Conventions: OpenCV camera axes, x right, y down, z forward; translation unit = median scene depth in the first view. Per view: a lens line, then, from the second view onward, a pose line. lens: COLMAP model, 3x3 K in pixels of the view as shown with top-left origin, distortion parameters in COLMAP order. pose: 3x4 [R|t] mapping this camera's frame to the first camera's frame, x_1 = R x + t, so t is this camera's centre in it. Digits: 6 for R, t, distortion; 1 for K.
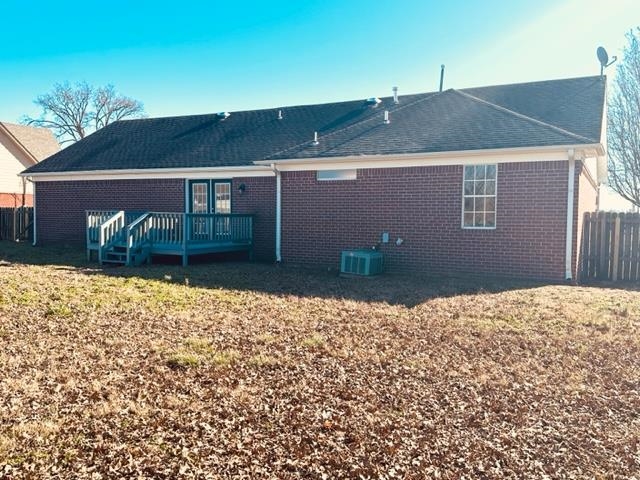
lens RADIAL K [[568.6, 0, 322.3], [0, 568.6, 239.9], [0, 0, 1]] dist [0.126112, 0.004381]
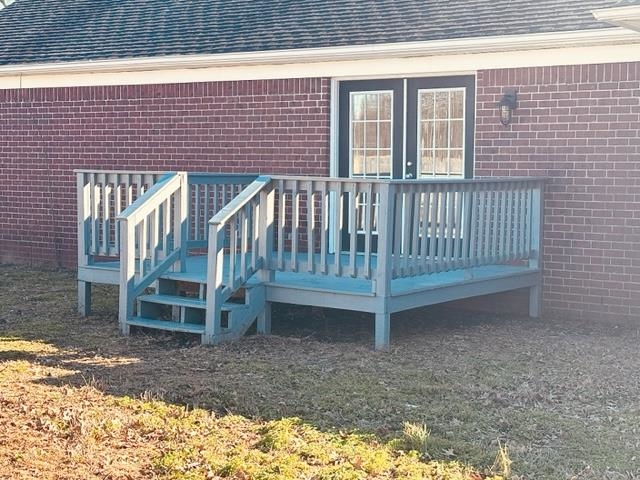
lens RADIAL K [[1146.6, 0, 319.1], [0, 1146.6, 240.2], [0, 0, 1]] dist [0.183927, 0.000000]
pose [[0.991561, 0.010416, -0.129220, -0.179458], [-0.008343, 0.999828, 0.016576, -0.022184], [0.129370, -0.015358, 0.991477, 0.344899]]
